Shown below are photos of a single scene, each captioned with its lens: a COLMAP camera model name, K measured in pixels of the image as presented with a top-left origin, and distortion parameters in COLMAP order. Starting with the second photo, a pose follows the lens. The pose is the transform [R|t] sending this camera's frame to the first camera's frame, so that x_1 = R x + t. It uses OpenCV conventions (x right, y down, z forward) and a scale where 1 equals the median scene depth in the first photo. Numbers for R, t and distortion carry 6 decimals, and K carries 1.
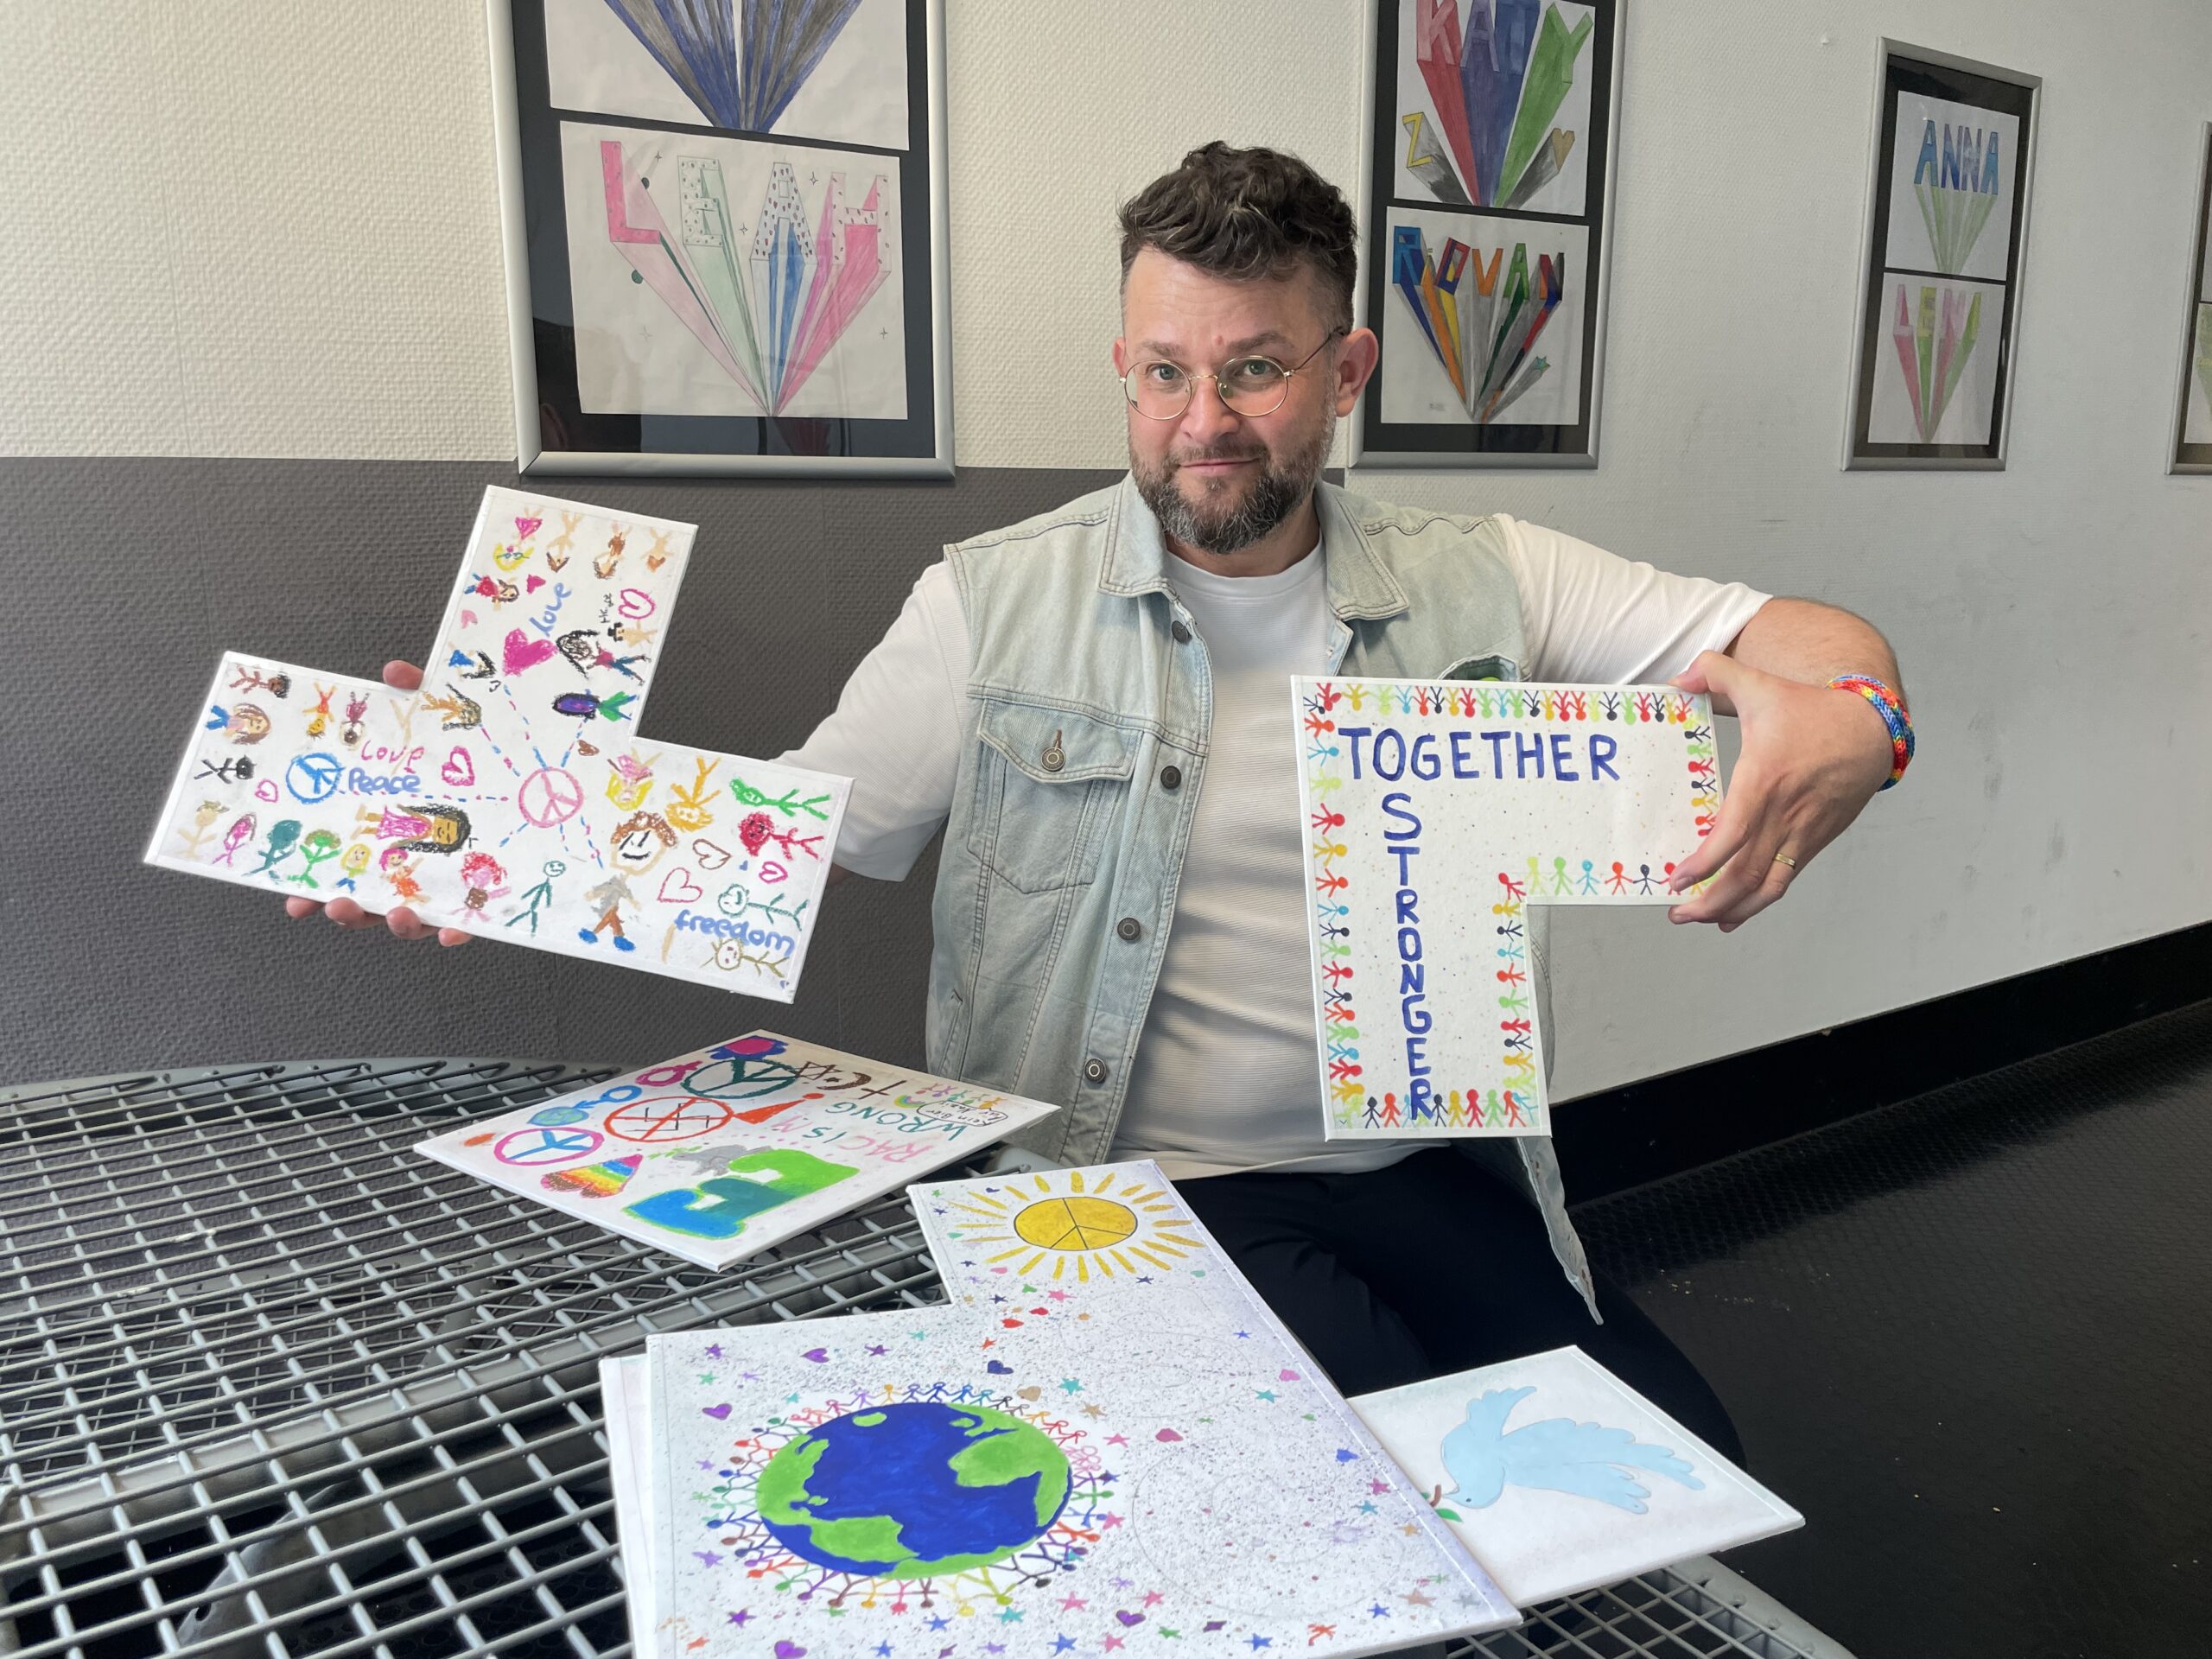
lens RADIAL K [[1745.4, 0, 1108.8], [0, 1745.4, 781.3], [0, 0, 1]] dist [0.001171, -0.021042]
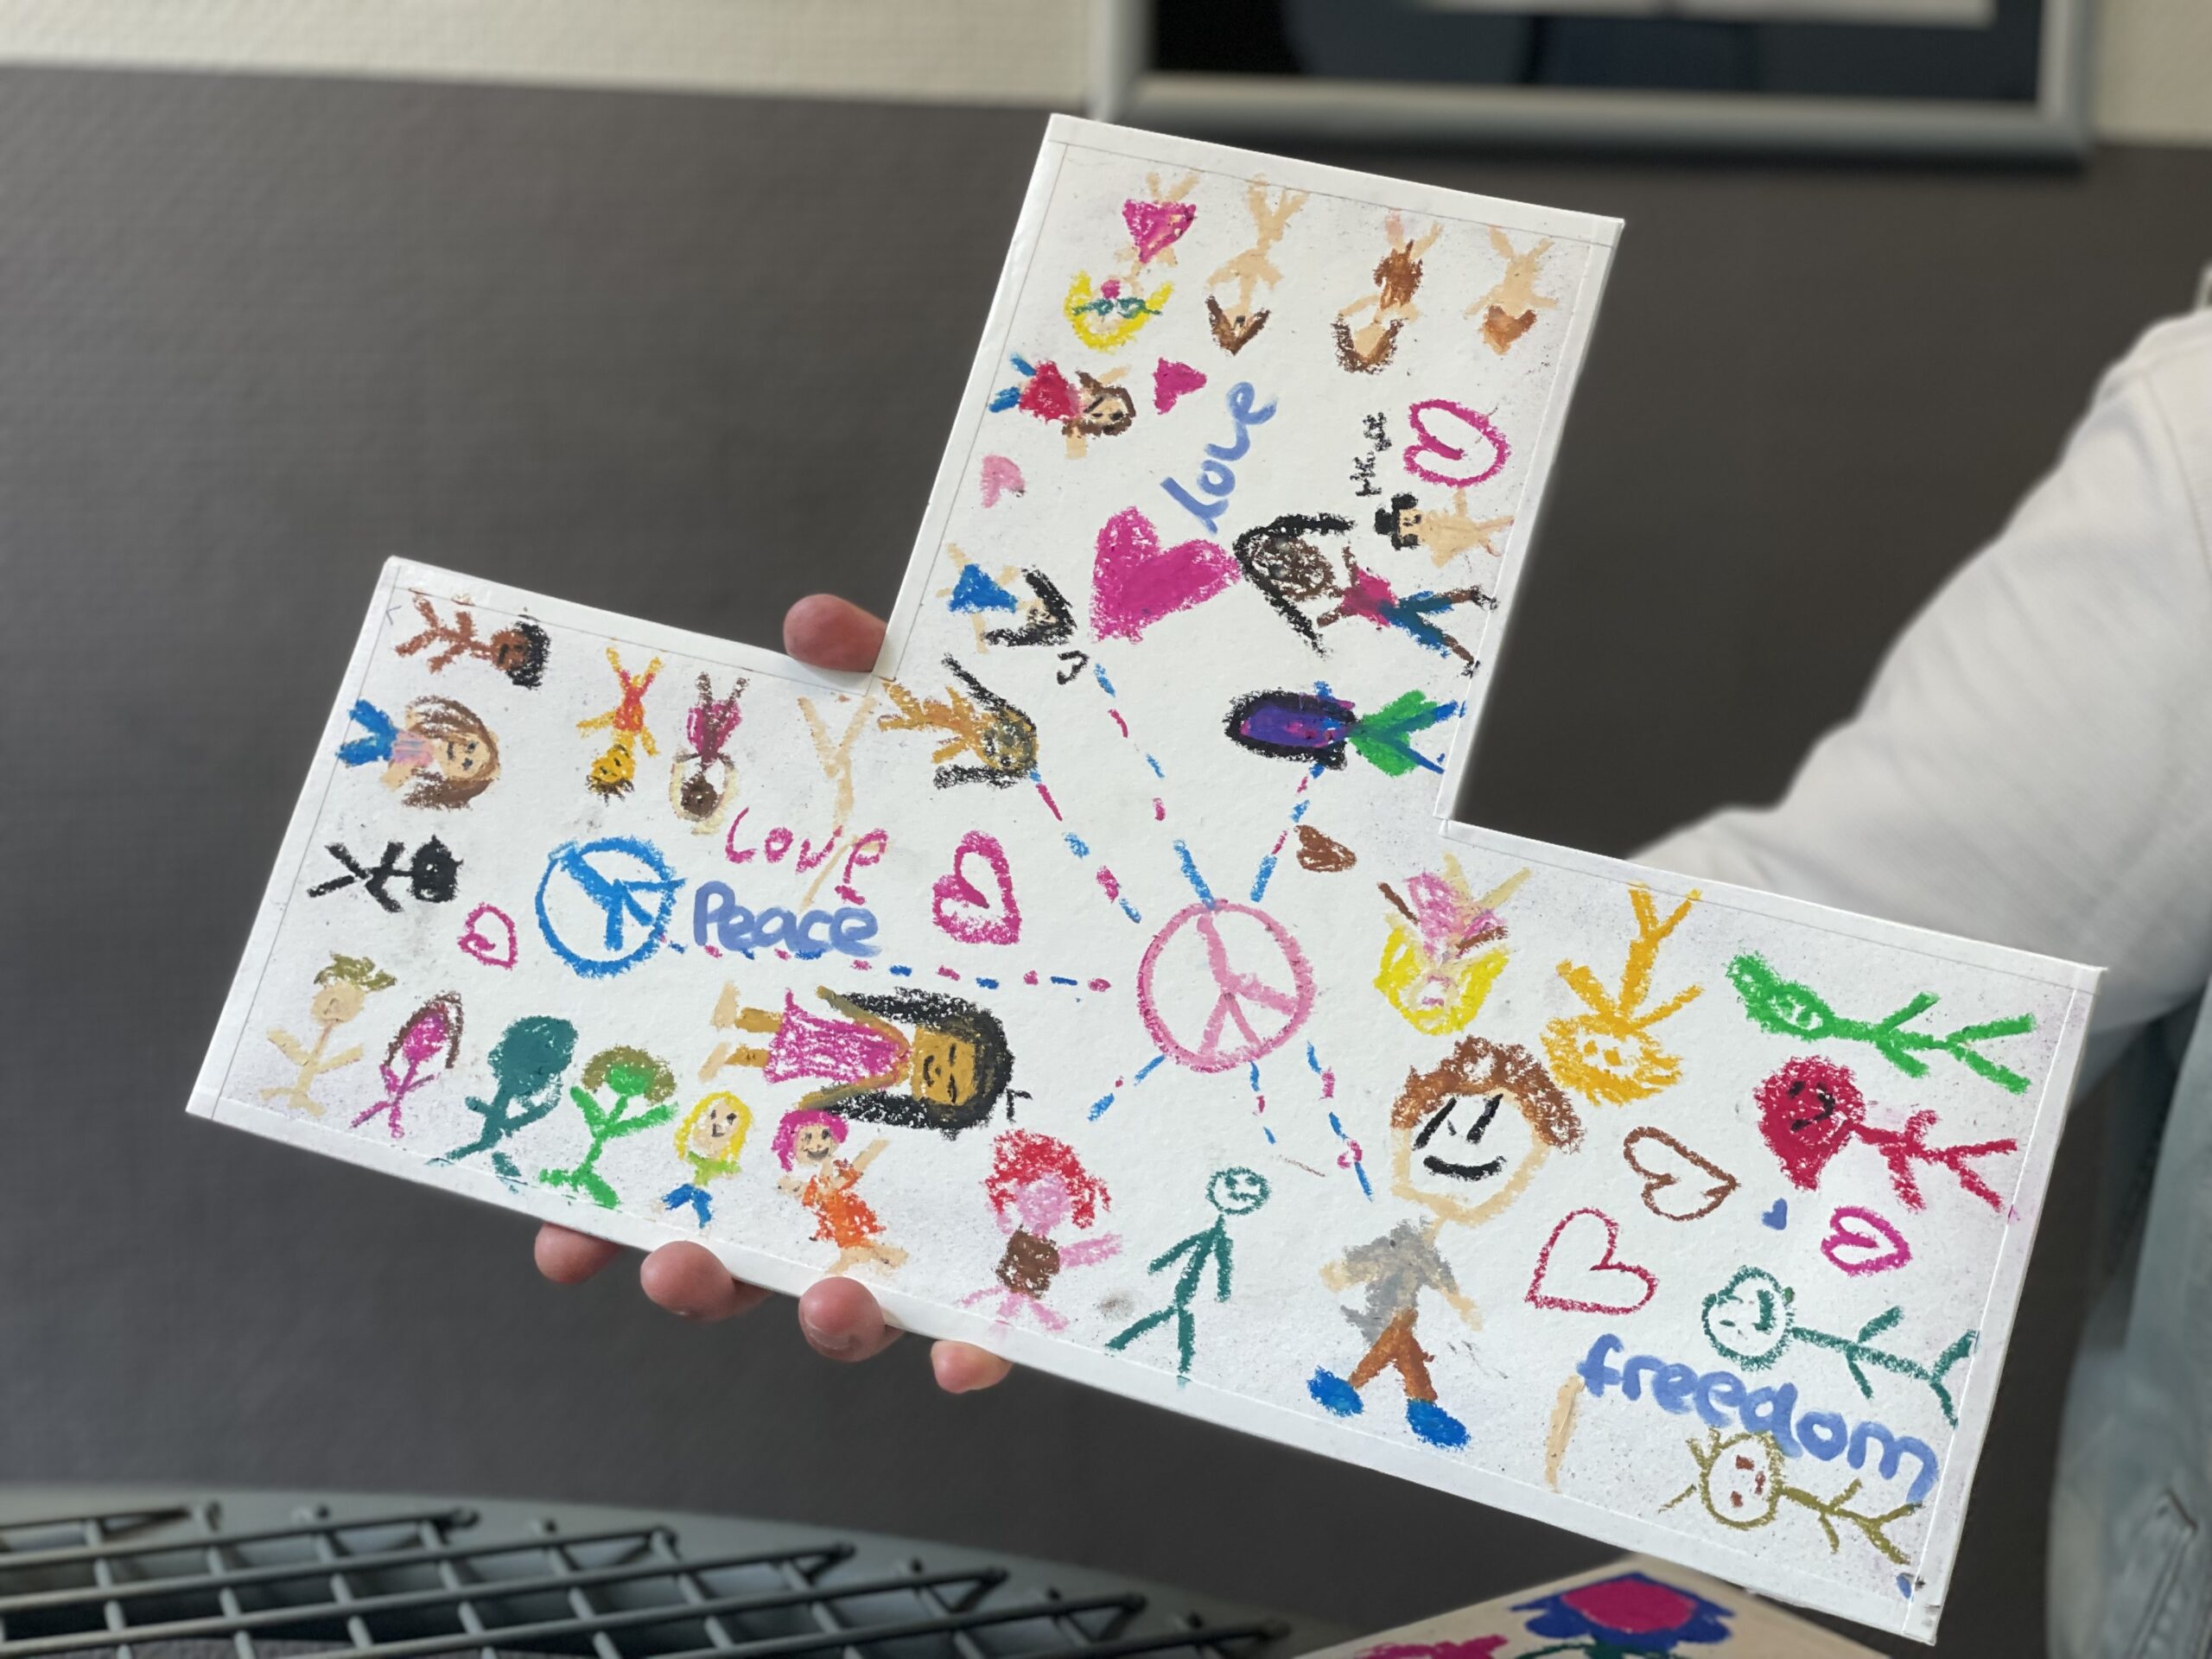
lens RADIAL K [[3384.4, 0, 1106.7], [0, 3384.4, 829.7], [0, 0, 1]] dist [0.081592, 0.000000]
pose [[0.973365, 0.035177, -0.226545, -0.186143], [-0.024642, 0.998486, 0.049168, -0.056901], [0.227932, -0.042276, 0.972759, 0.314795]]
